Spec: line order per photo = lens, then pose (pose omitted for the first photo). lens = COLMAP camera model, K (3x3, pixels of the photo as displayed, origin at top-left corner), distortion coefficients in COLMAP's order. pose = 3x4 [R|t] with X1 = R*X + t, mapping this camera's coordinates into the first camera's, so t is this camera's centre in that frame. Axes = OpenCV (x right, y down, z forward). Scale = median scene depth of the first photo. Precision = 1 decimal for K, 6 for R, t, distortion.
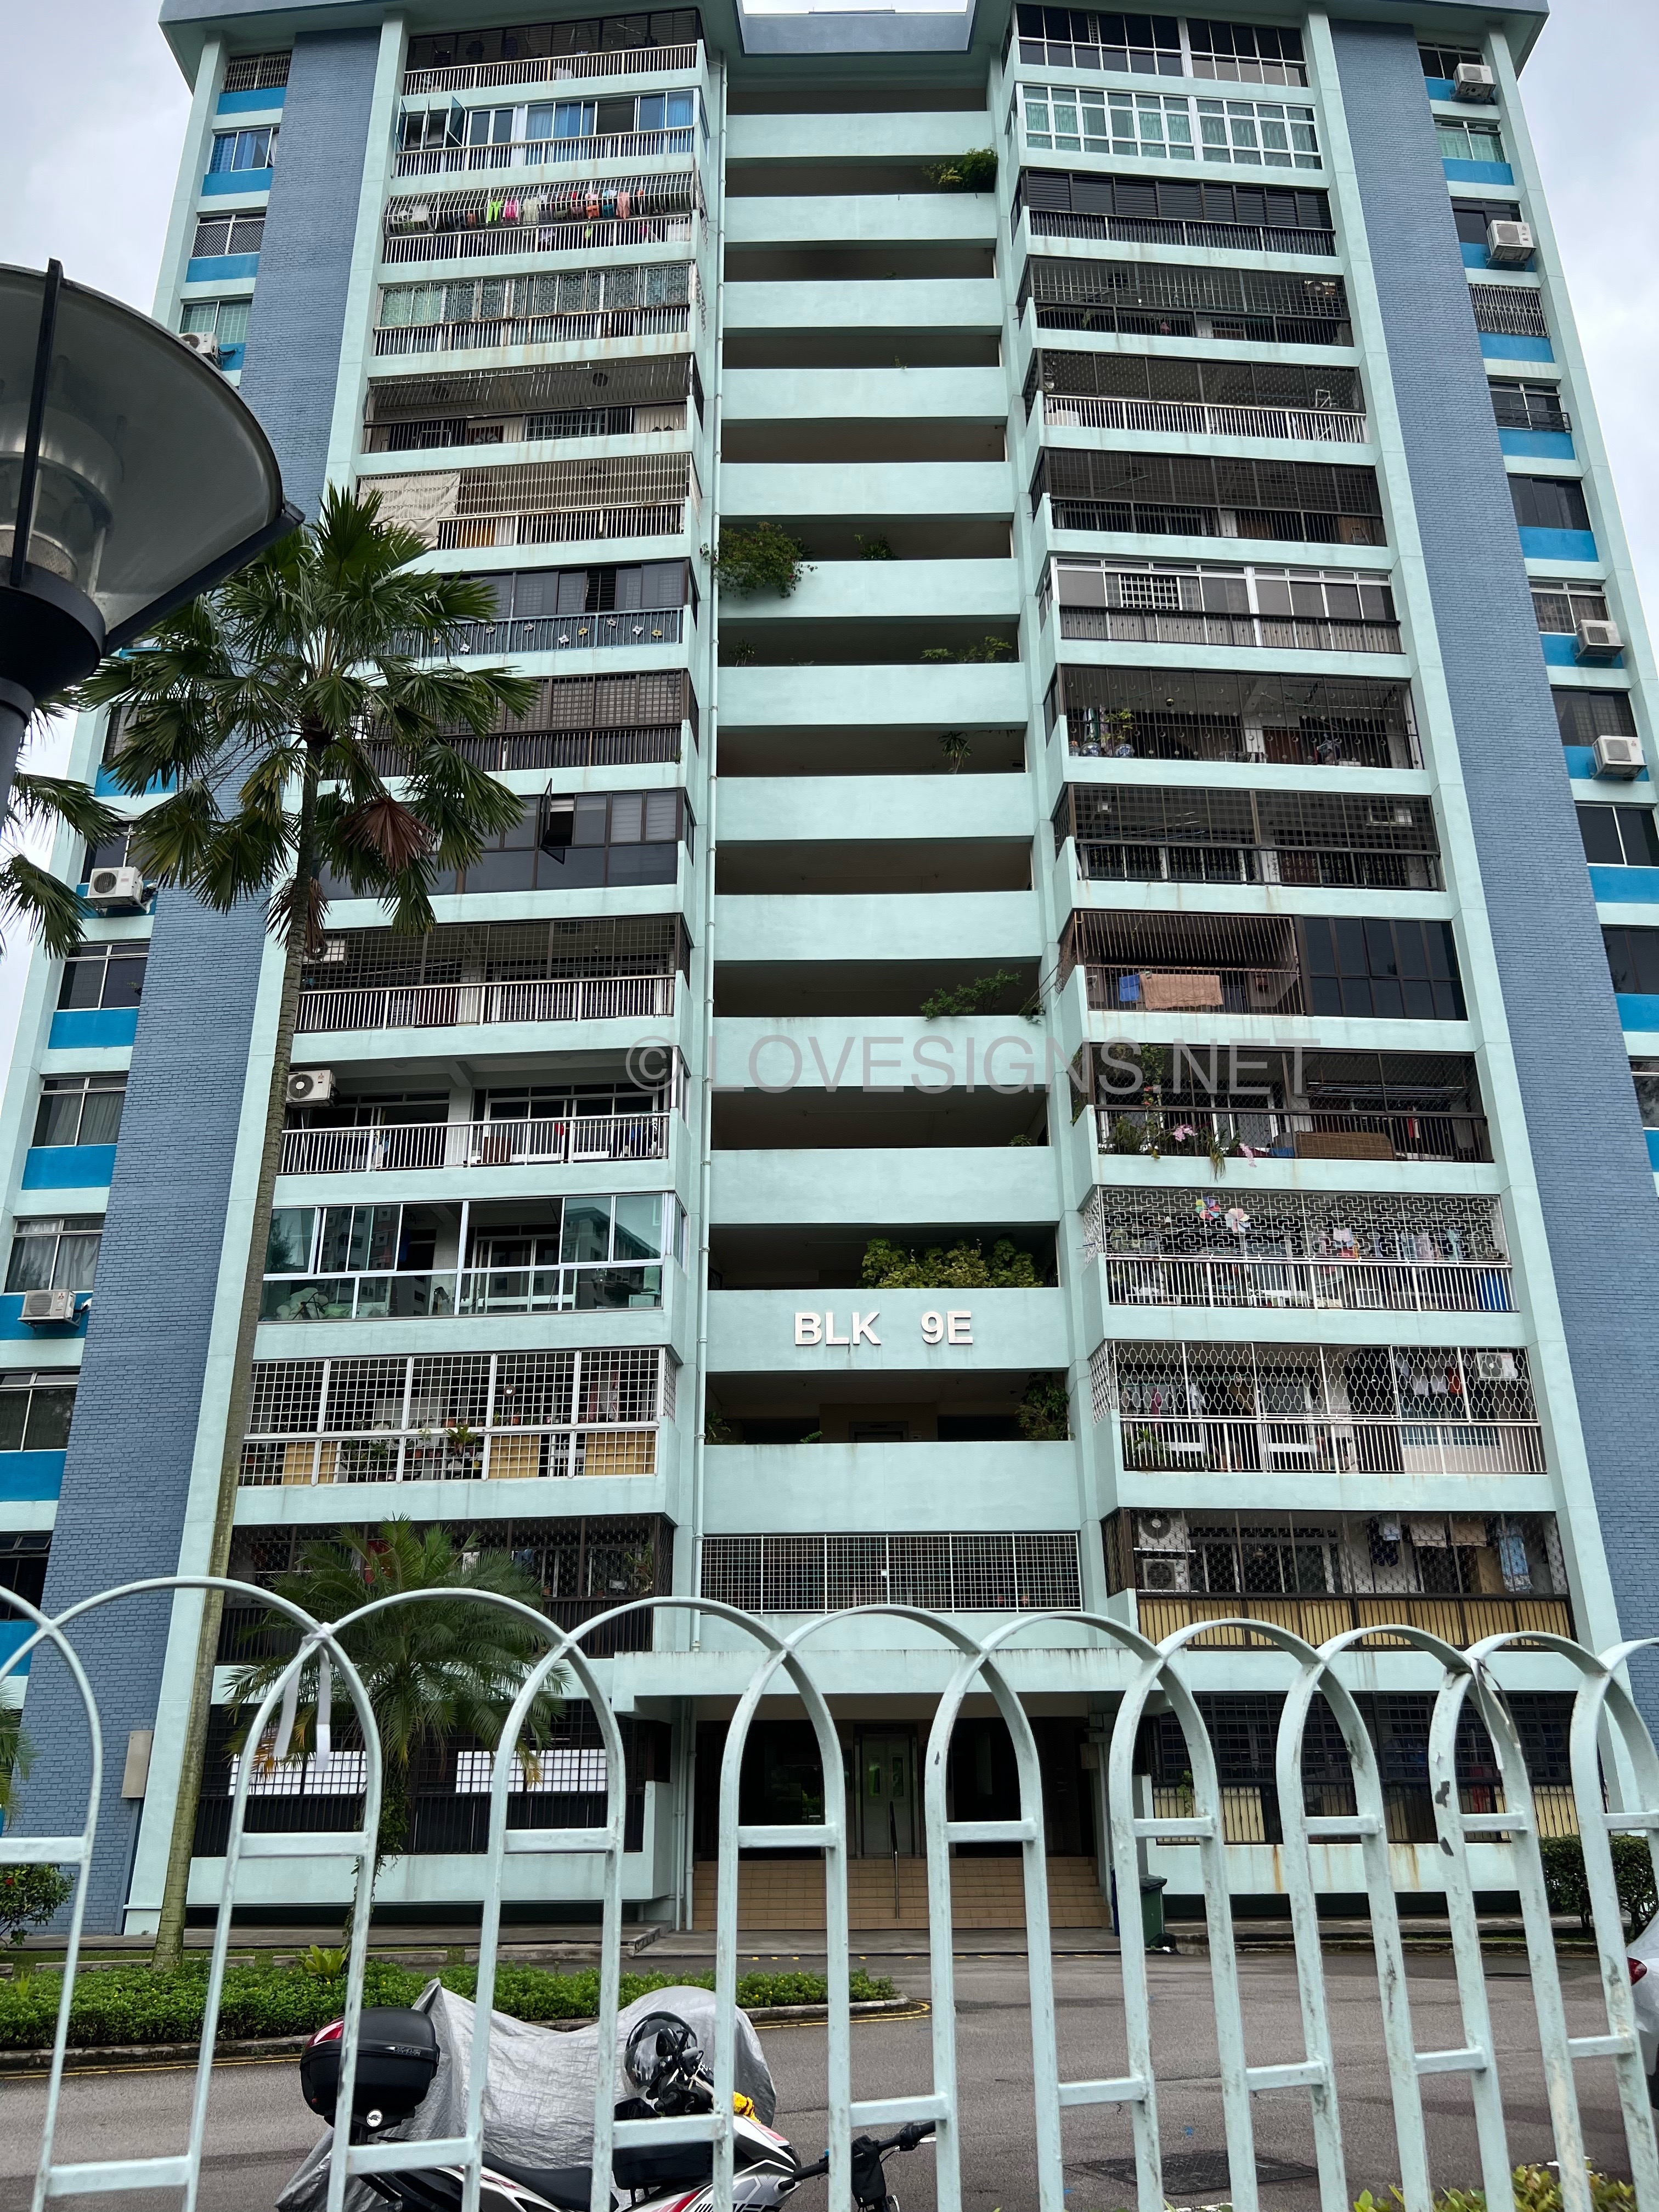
lens RADIAL K [[1673.1, 0, 837.8], [0, 1673.1, 1119.9], [0, 0, 1]] dist [0.049144, -0.065297]
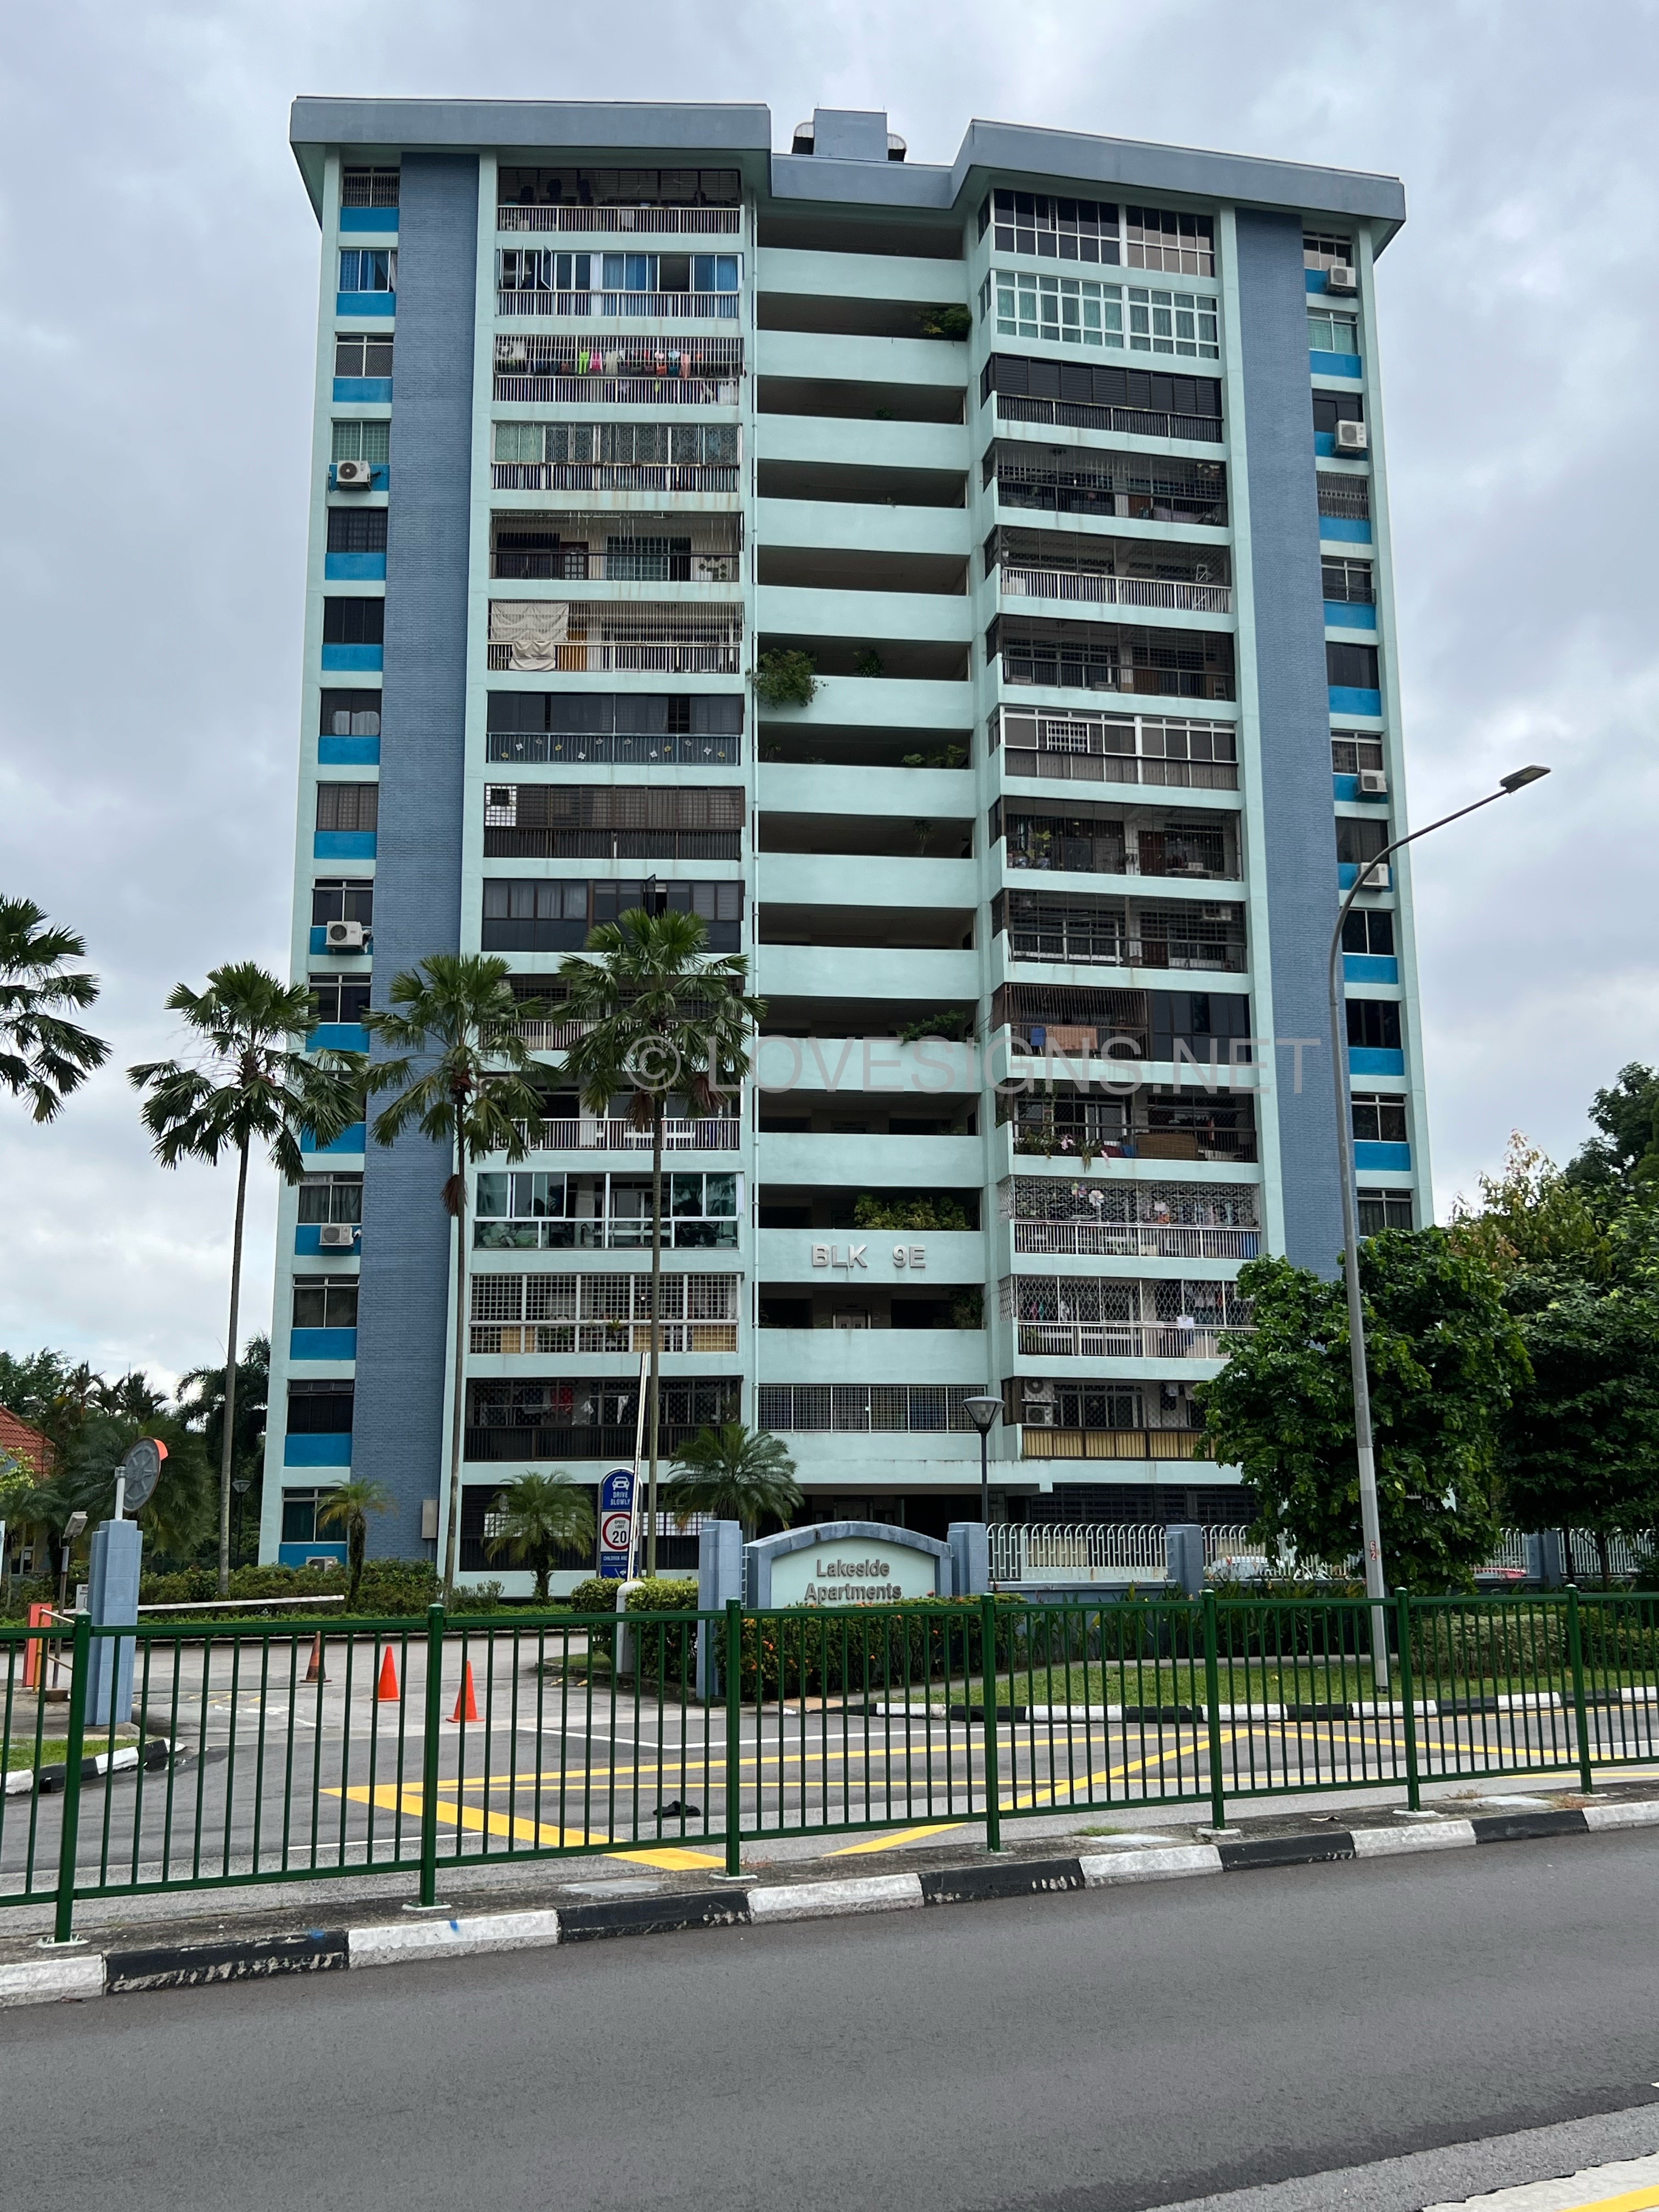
lens RADIAL K [[2064.7, 0, 835.0], [0, 2064.7, 1133.1], [0, 0, 1]] dist [0.161688, -0.463125]
pose [[0.993538, 0.027997, 0.109991, -0.199671], [-0.047707, 0.982346, 0.180887, -0.304562], [-0.102985, -0.184966, 0.977334, -0.780487]]
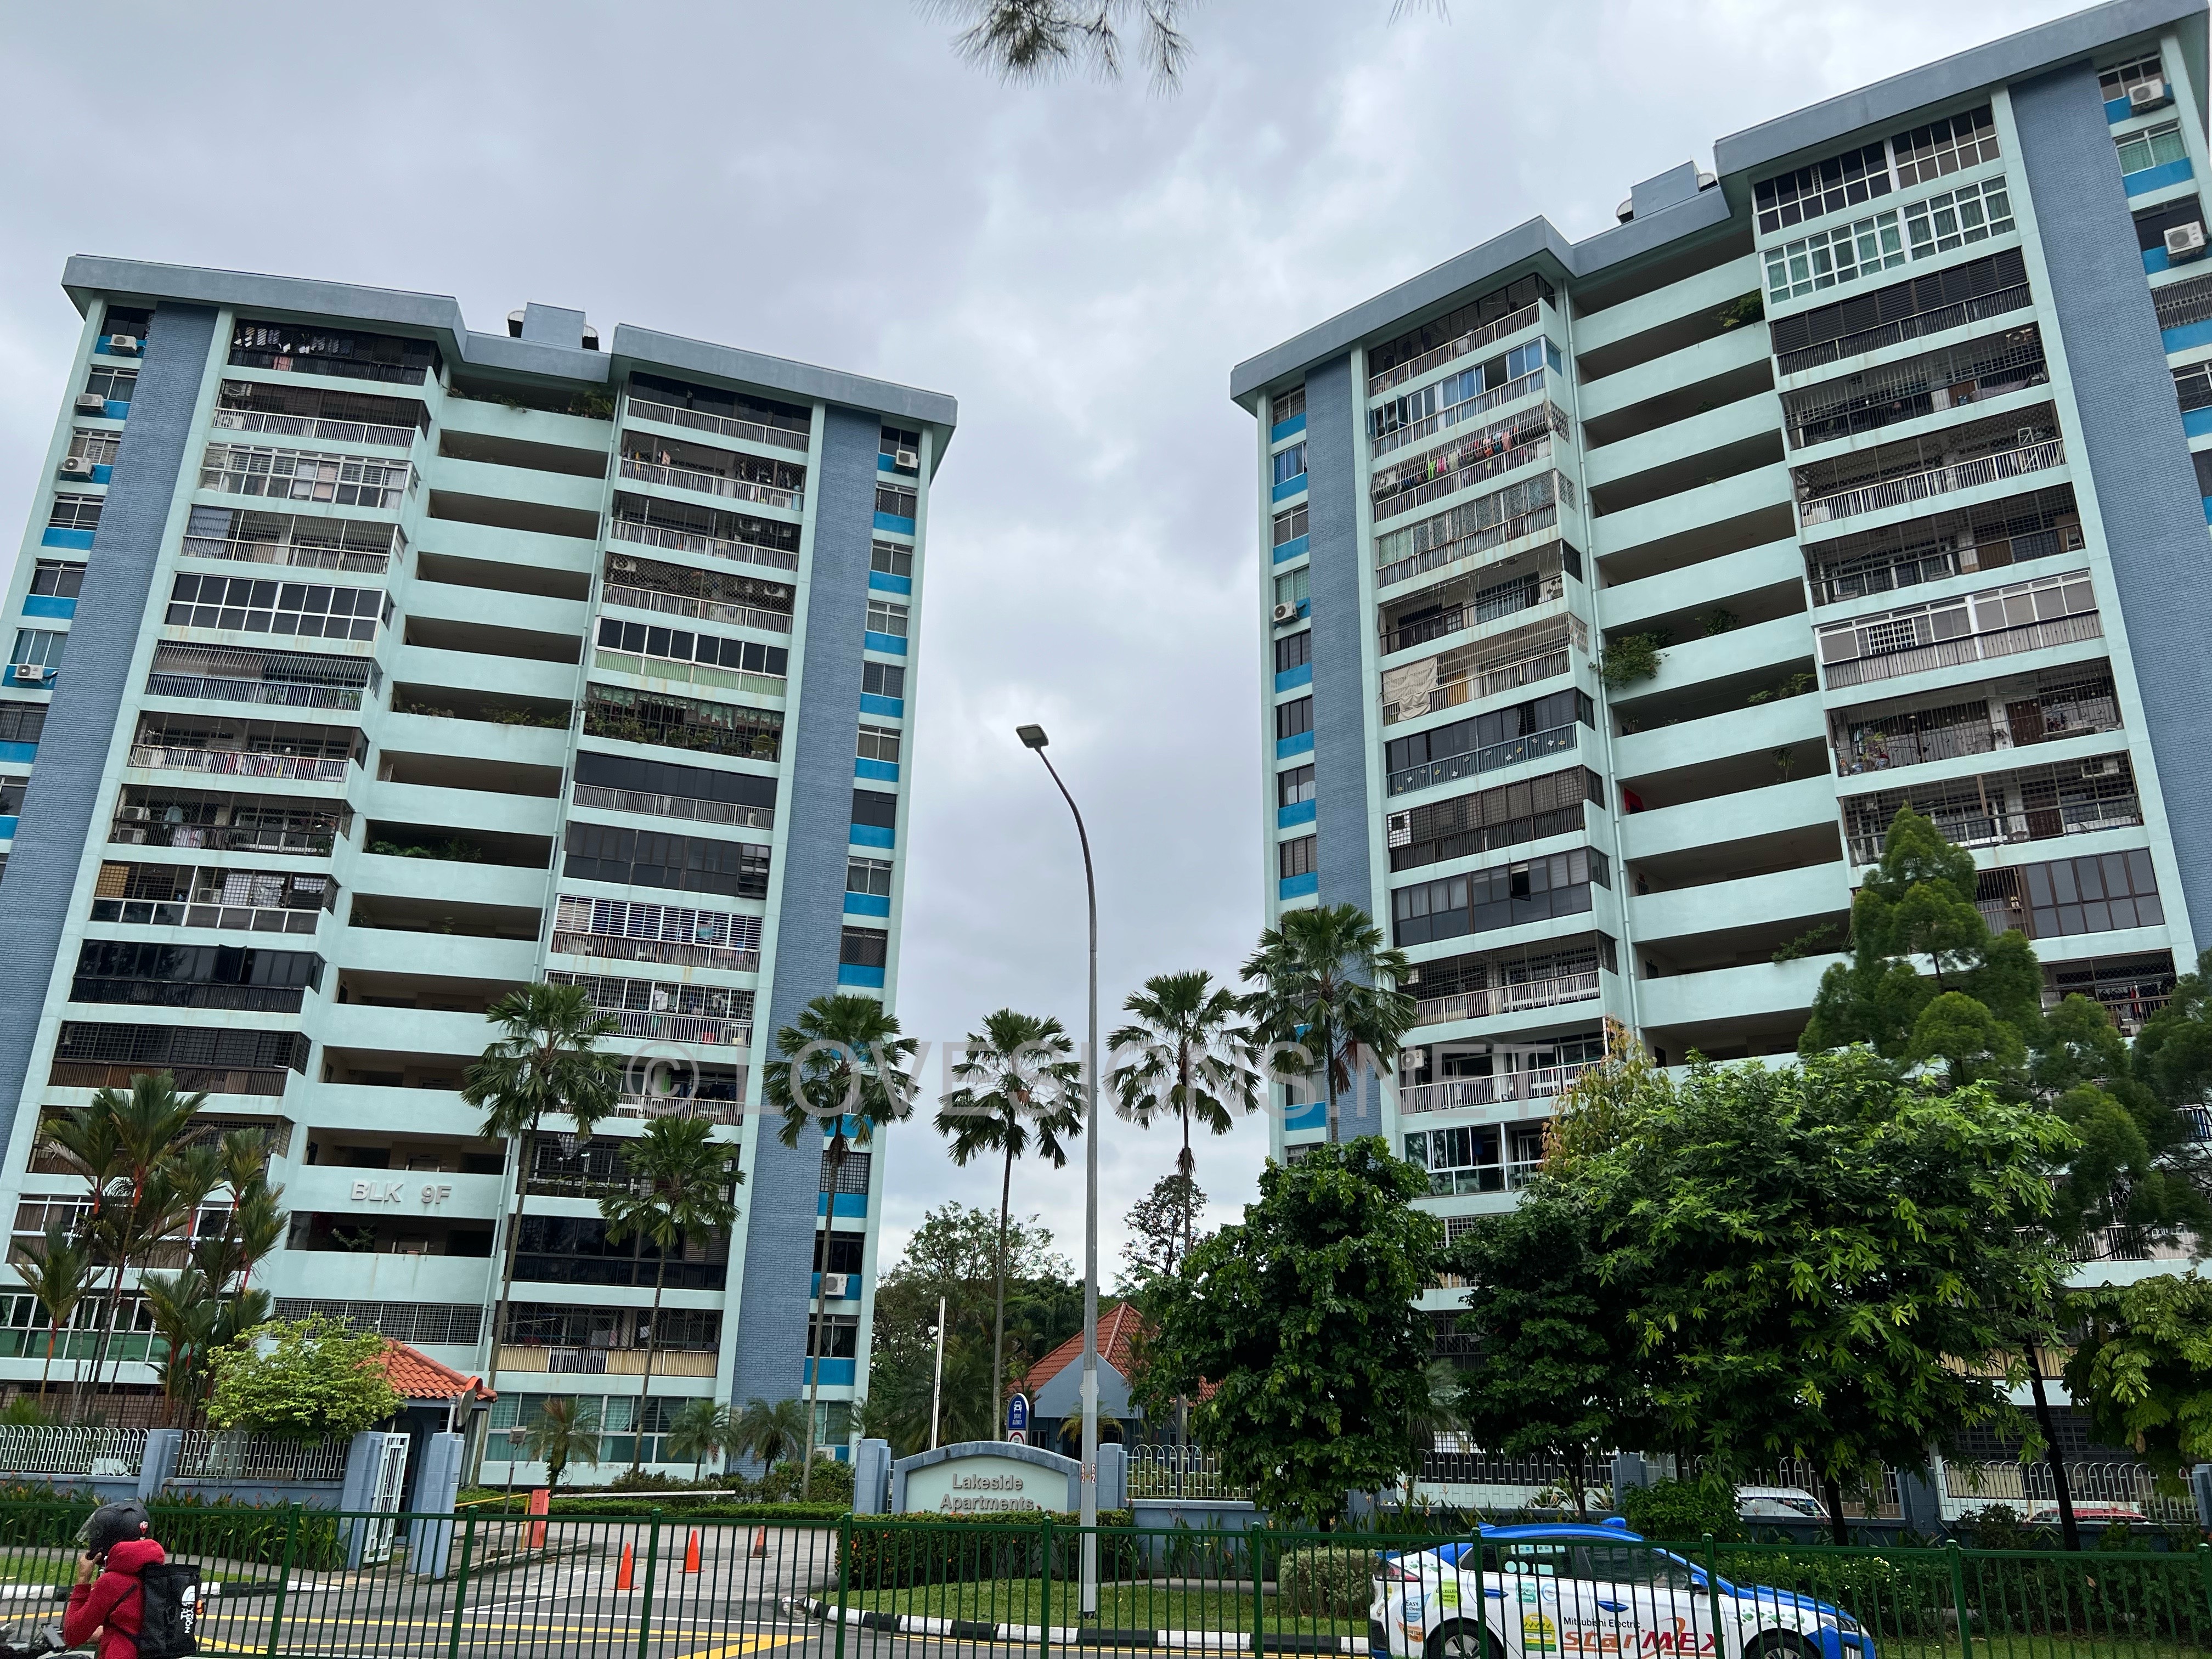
lens RADIAL K [[1673.1, 0, 1106.0], [0, 1673.1, 829.5], [0, 0, 1]] dist [0.049144, -0.065297]
pose [[0.806533, -0.183770, -0.561901, 0.439555], [0.198701, 0.979431, -0.035116, -0.244402], [0.556796, -0.083328, 0.826459, -0.596622]]
